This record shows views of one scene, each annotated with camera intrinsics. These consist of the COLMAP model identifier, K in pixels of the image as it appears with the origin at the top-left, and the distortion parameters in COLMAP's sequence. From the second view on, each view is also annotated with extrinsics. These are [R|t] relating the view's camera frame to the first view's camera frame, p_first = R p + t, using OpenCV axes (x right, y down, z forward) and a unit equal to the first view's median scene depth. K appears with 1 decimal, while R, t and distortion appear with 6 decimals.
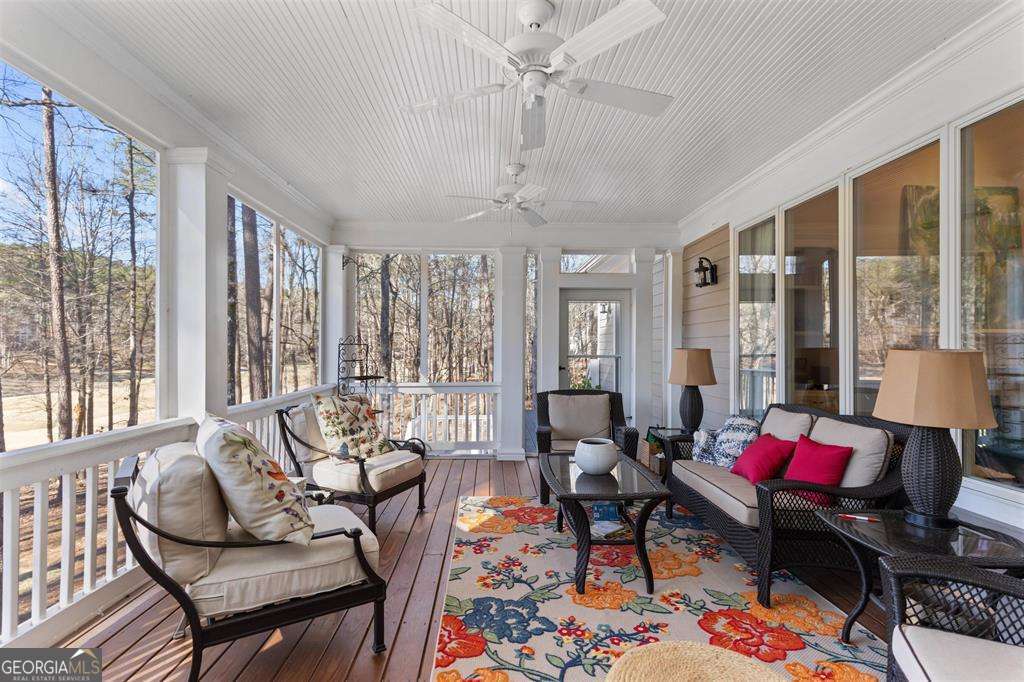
lens RADIAL K [[490.1, 0, 512.0], [0, 490.1, 341.0], [0, 0, 1]] dist [0.000261, 0.000074]
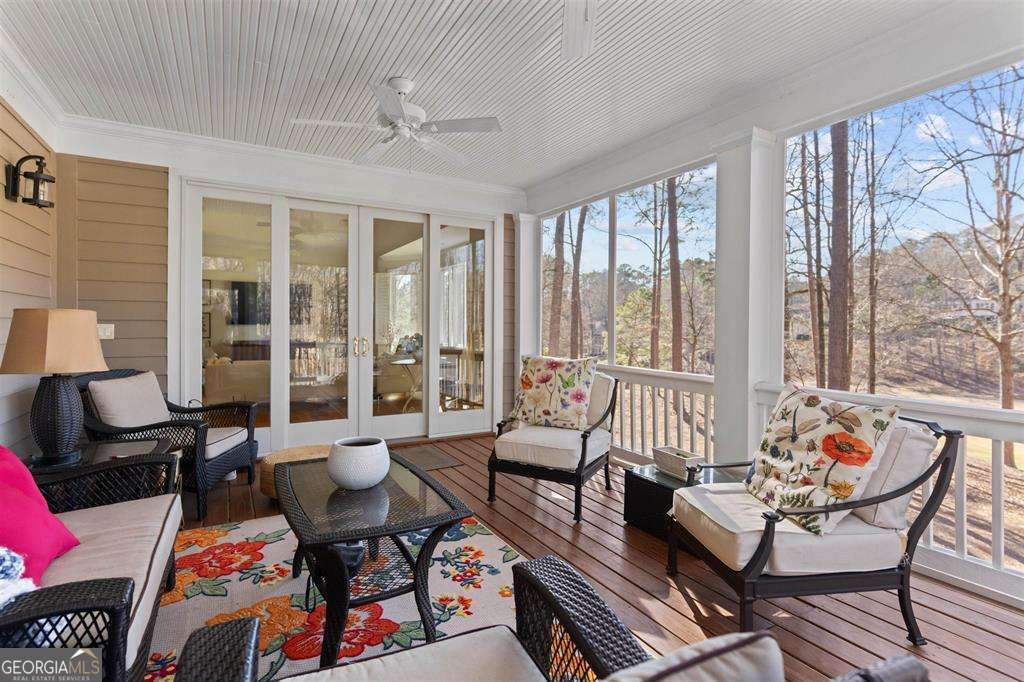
lens RADIAL K [[490.1, 0, 512.0], [0, 490.1, 341.0], [0, 0, 1]] dist [0.000261, 0.000074]
pose [[-0.882782, 0.010923, -0.469656, 0.262322], [0.003688, 0.999860, 0.016322, 0.039823], [0.469768, 0.012677, -0.882699, 1.487784]]
